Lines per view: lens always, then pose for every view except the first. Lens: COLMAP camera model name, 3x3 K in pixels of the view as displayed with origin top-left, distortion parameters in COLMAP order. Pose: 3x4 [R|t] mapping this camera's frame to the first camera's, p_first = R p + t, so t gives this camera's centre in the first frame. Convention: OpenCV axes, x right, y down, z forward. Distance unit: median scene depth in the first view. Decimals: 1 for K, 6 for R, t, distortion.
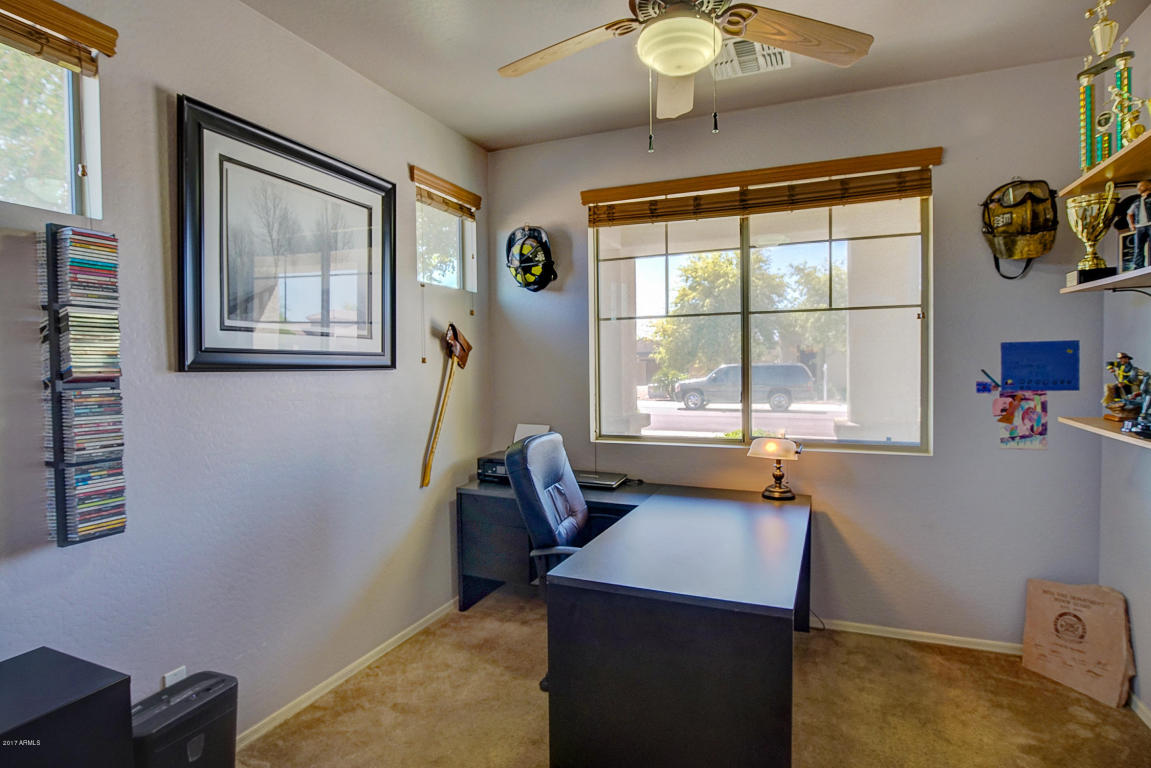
lens RADIAL K [[609.5, 0, 575.5], [0, 609.5, 384.0], [0, 0, 1]] dist [-0.000305, -0.000034]
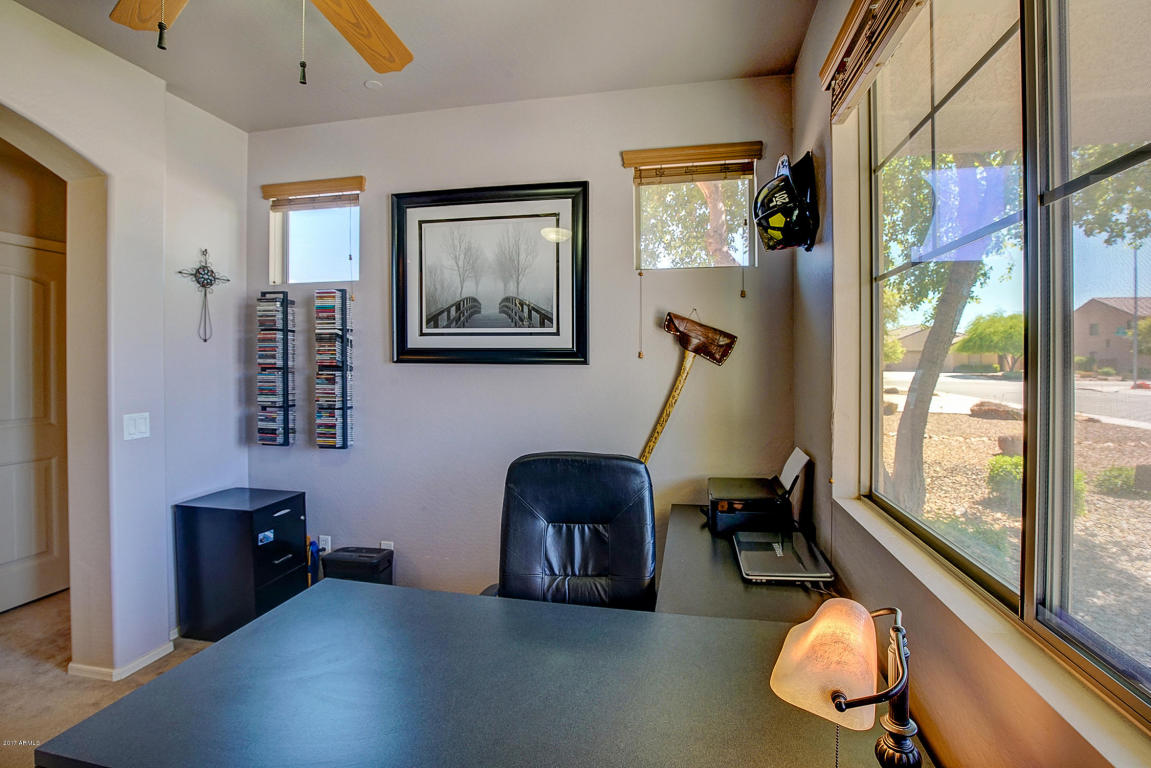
lens RADIAL K [[529.4, 0, 575.5], [0, 529.4, 384.0], [0, 0, 1]] dist [-0.032687, 0.000168]
pose [[0.200632, 0.029528, -0.979222, 0.702953], [-0.036559, 0.999075, 0.022636, -0.011944], [0.978984, 0.031258, 0.201526, 1.000192]]
